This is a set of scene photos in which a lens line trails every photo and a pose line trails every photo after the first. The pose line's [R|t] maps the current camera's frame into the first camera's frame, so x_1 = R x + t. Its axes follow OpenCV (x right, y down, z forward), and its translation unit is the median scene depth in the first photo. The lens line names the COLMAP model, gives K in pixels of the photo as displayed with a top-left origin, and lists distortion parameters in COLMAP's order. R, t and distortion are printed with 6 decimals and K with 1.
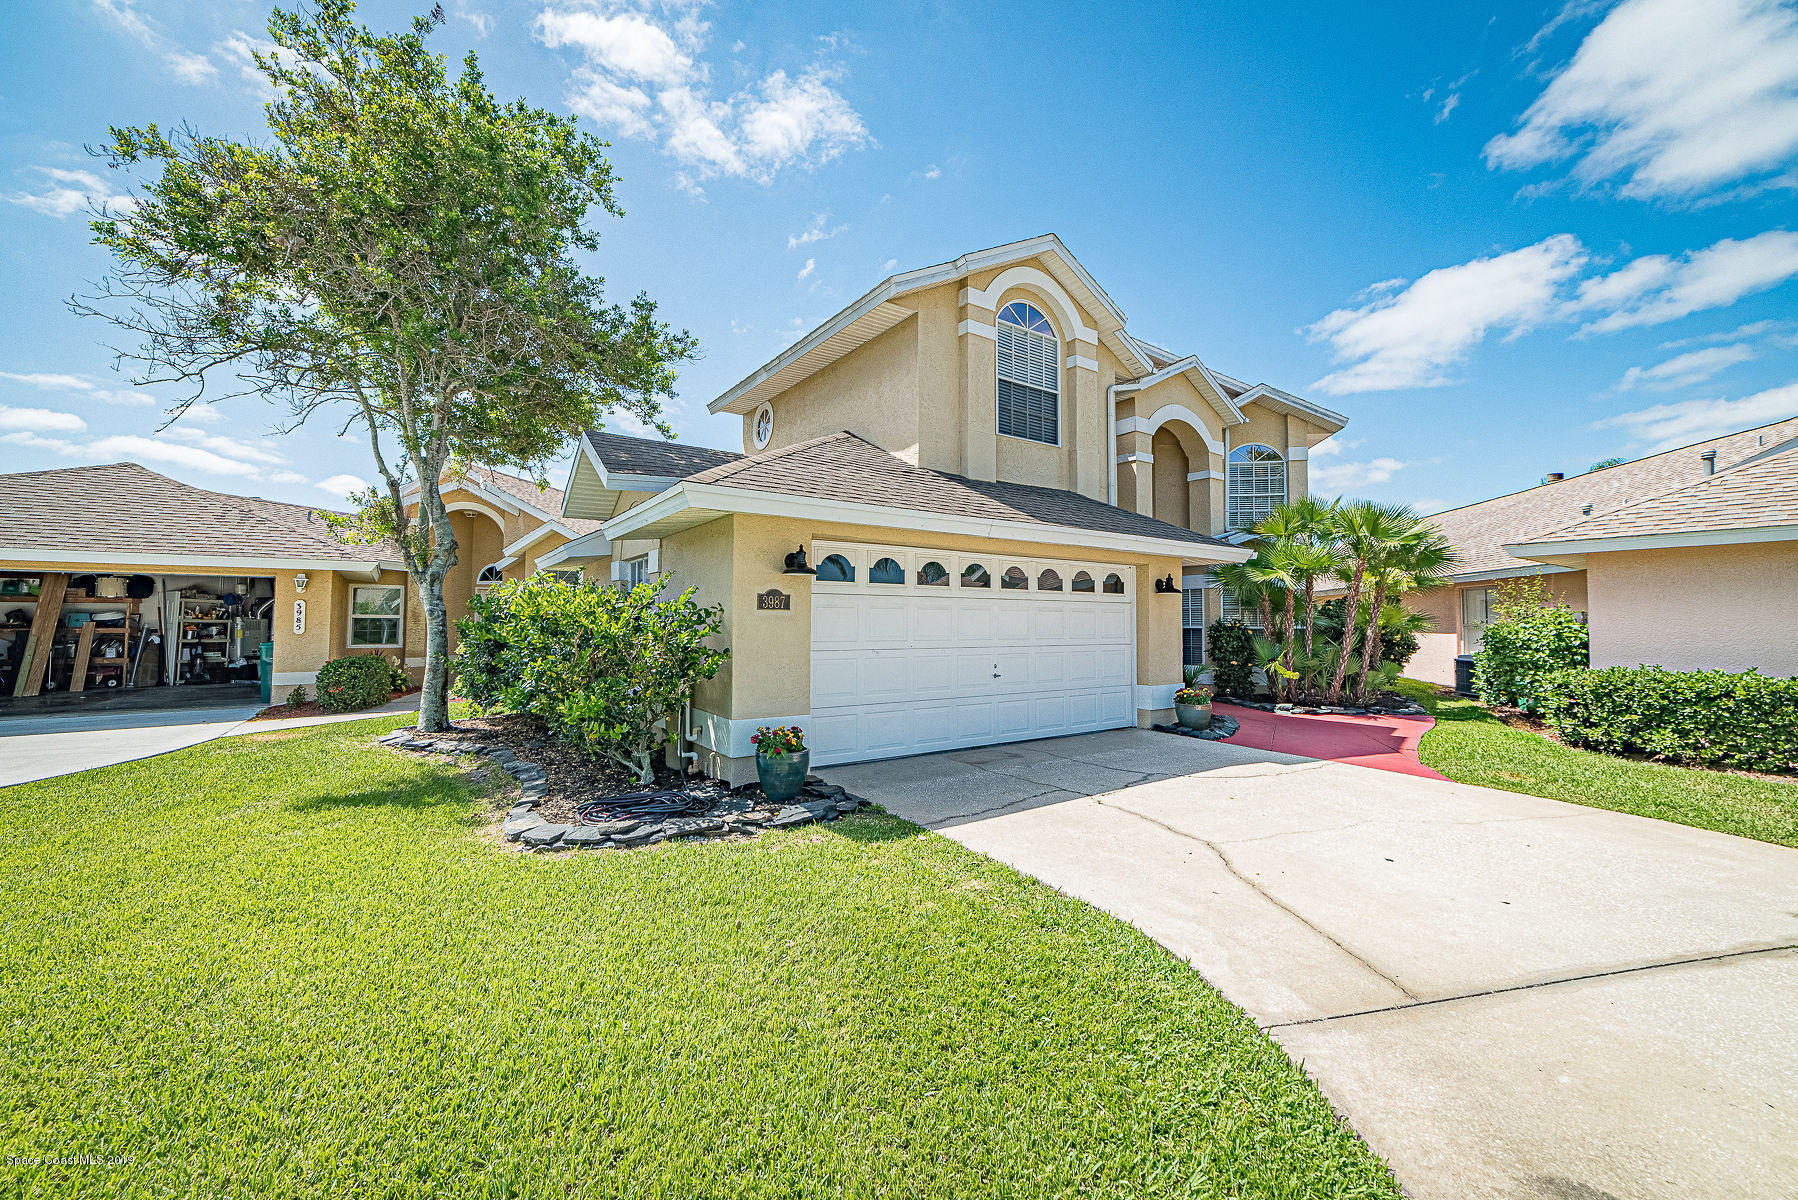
lens RADIAL K [[700.9, 0, 870.6], [0, 700.9, 600.6], [0, 0, 1]] dist [-0.006939, 0.001044]
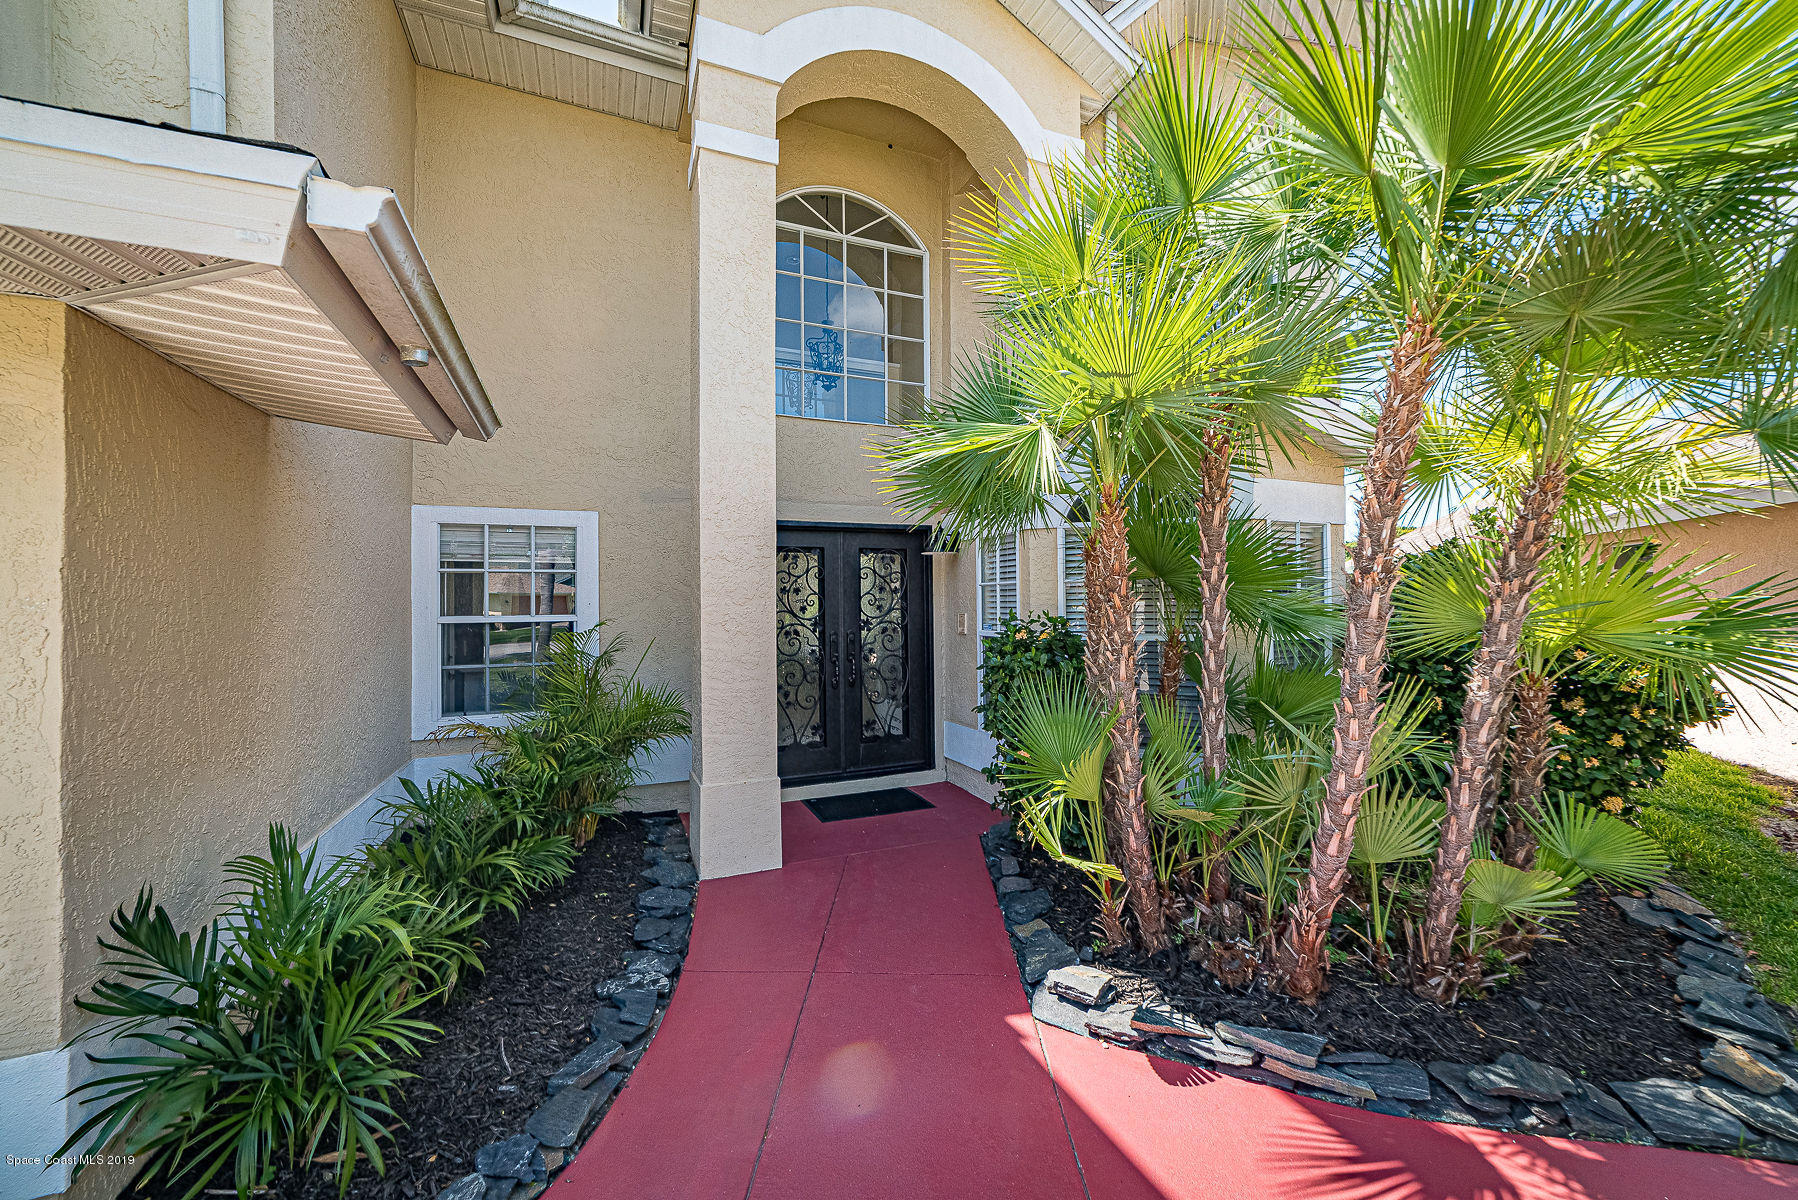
lens RADIAL K [[700.9, 0, 897.3], [0, 700.9, 601.2], [0, 0, 1]] dist [-0.006939, 0.001044]
pose [[0.979266, -0.014357, -0.202067, 0.659263], [0.021481, 0.999221, 0.033106, 0.008178], [0.201434, -0.036760, 0.978812, 0.847771]]
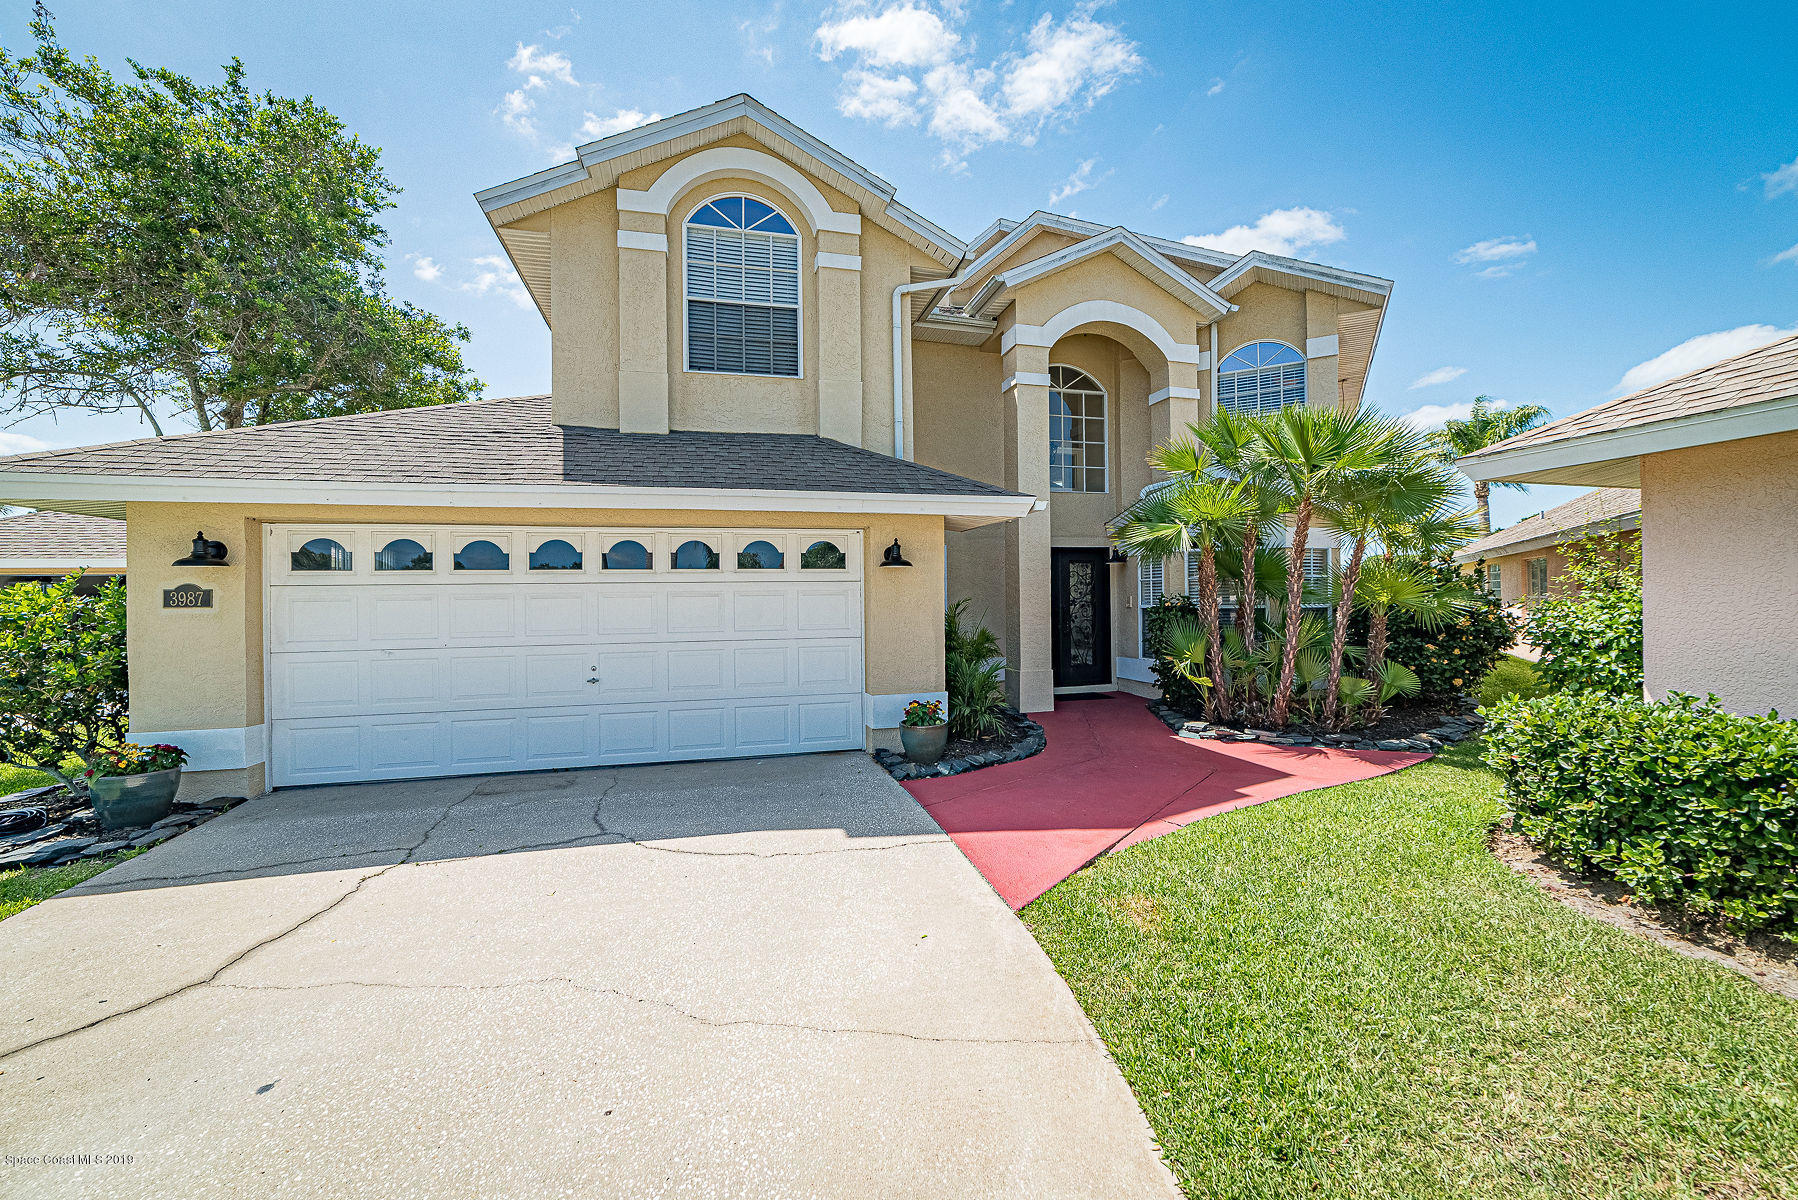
lens RADIAL K [[700.9, 0, 902.8], [0, 700.9, 600.2], [0, 0, 1]] dist [-0.006939, 0.001044]
pose [[0.940741, -0.013259, -0.338867, 0.631621], [0.026565, 0.999046, 0.034659, -0.001383], [0.338084, -0.041607, 0.940196, 0.309760]]
